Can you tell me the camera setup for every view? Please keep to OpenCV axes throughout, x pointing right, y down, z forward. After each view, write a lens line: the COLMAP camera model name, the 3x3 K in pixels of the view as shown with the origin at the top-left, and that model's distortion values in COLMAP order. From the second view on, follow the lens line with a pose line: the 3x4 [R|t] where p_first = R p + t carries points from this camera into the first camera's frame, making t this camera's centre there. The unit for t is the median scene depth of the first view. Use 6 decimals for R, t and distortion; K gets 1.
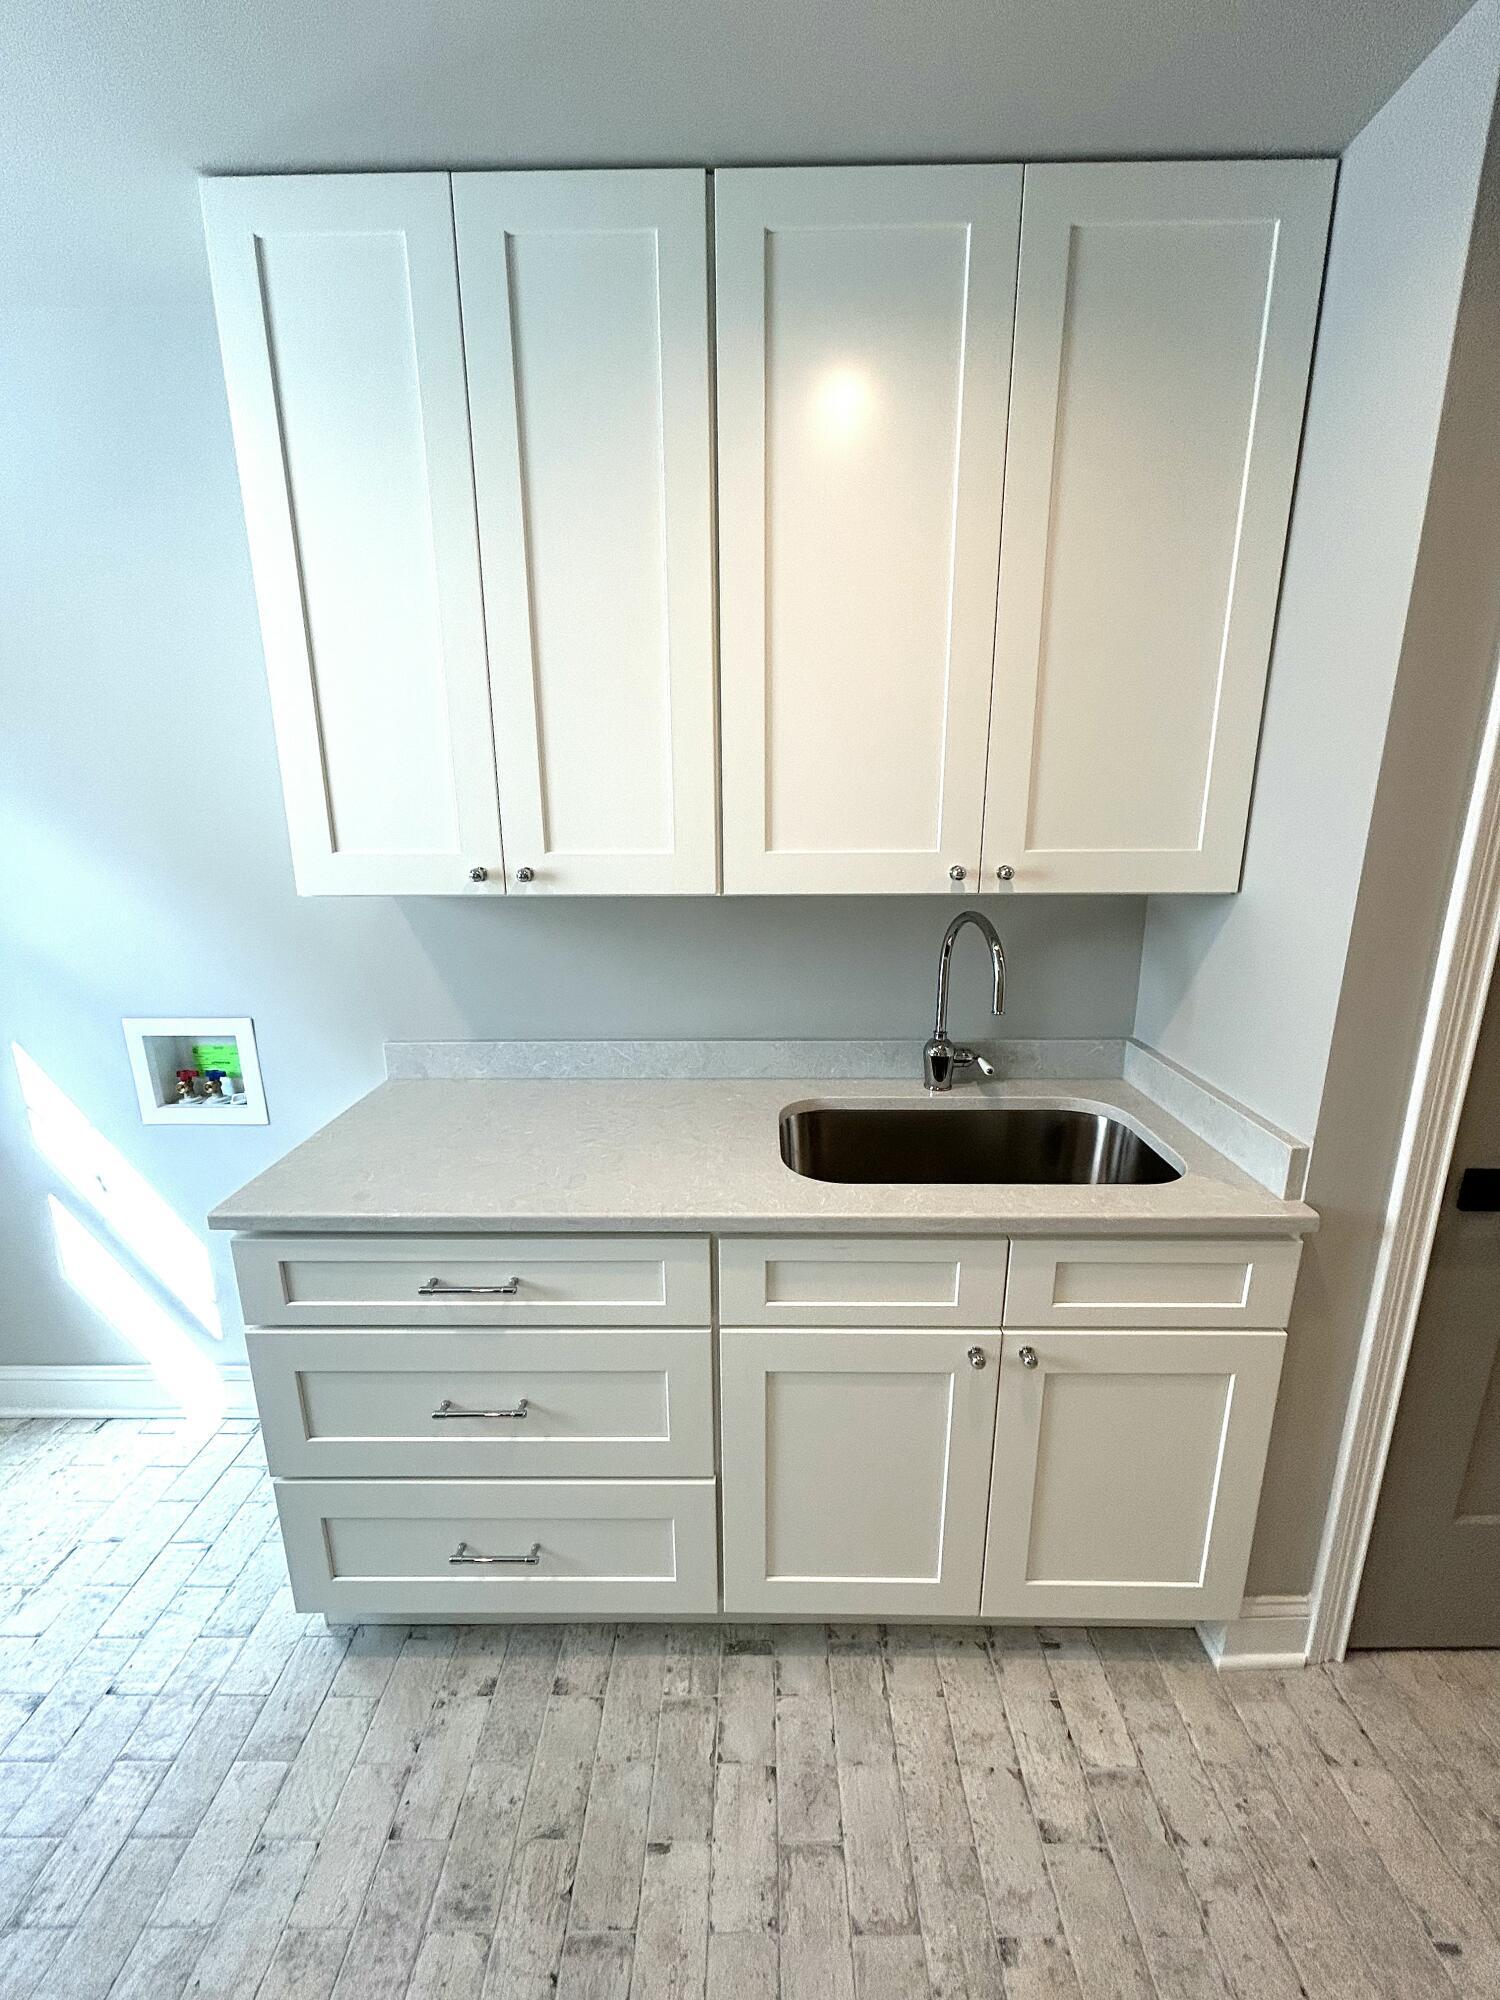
lens RADIAL K [[795.2, 0, 750.0], [0, 795.2, 1000.0], [0, 0, 1]] dist [-0.003042, -0.000261]
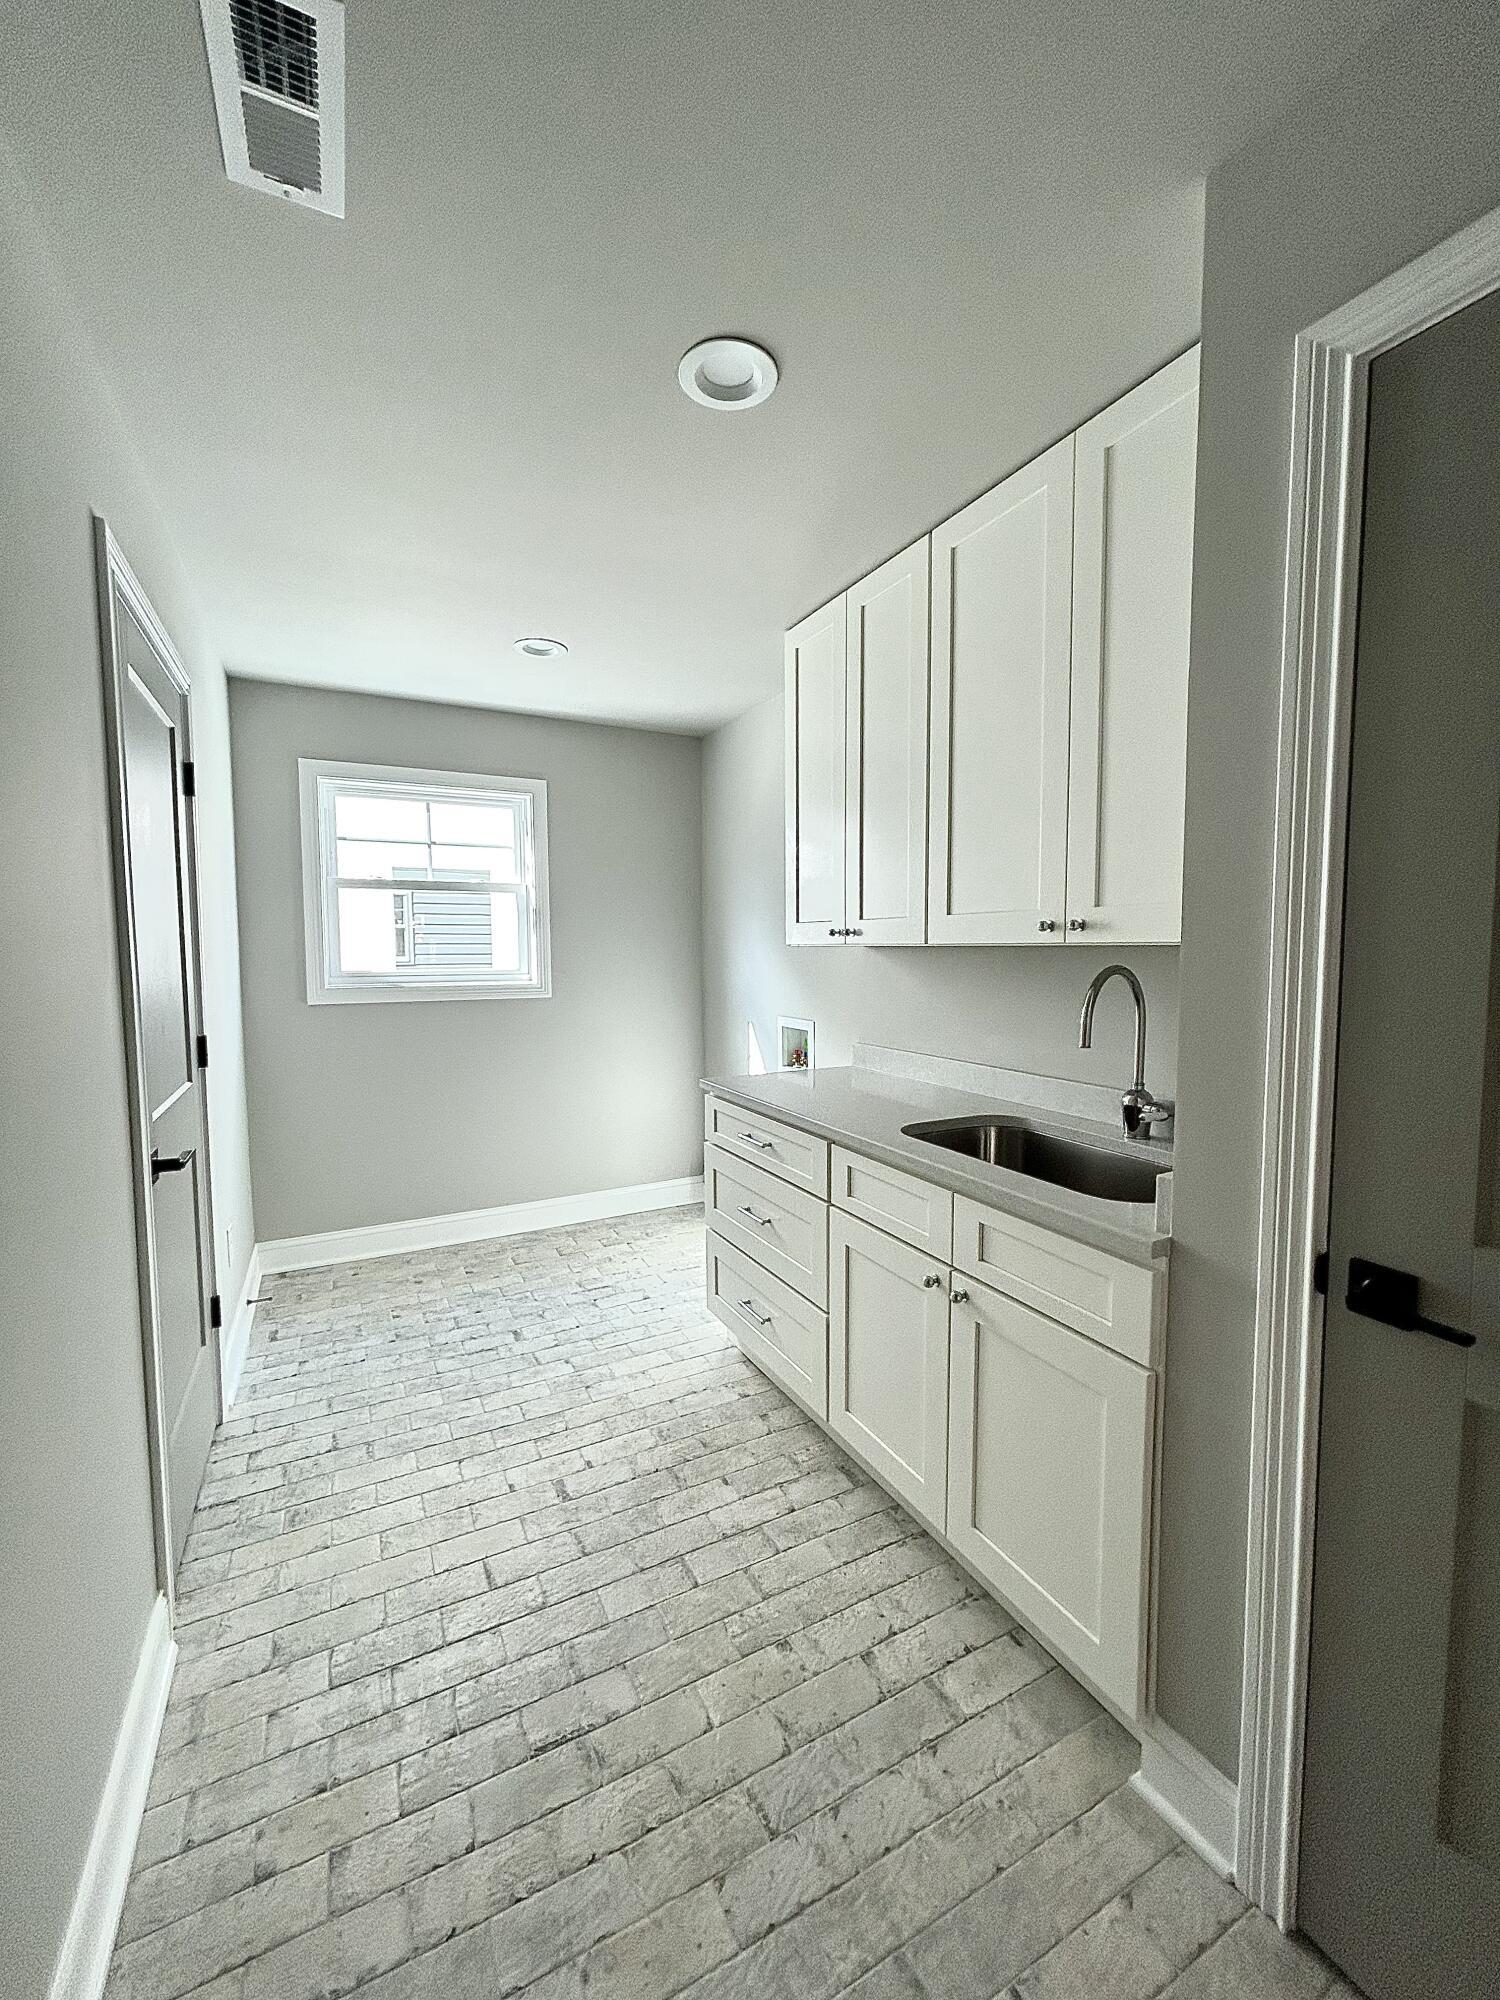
lens RADIAL K [[795.2, 0, 750.0], [0, 795.2, 1000.0], [0, 0, 1]] dist [-0.003042, -0.000261]
pose [[0.472932, 0.064920, -0.878704, 1.180086], [-0.208219, 0.977269, -0.039864, 0.102987], [0.856142, 0.201816, 0.475700, 0.022515]]
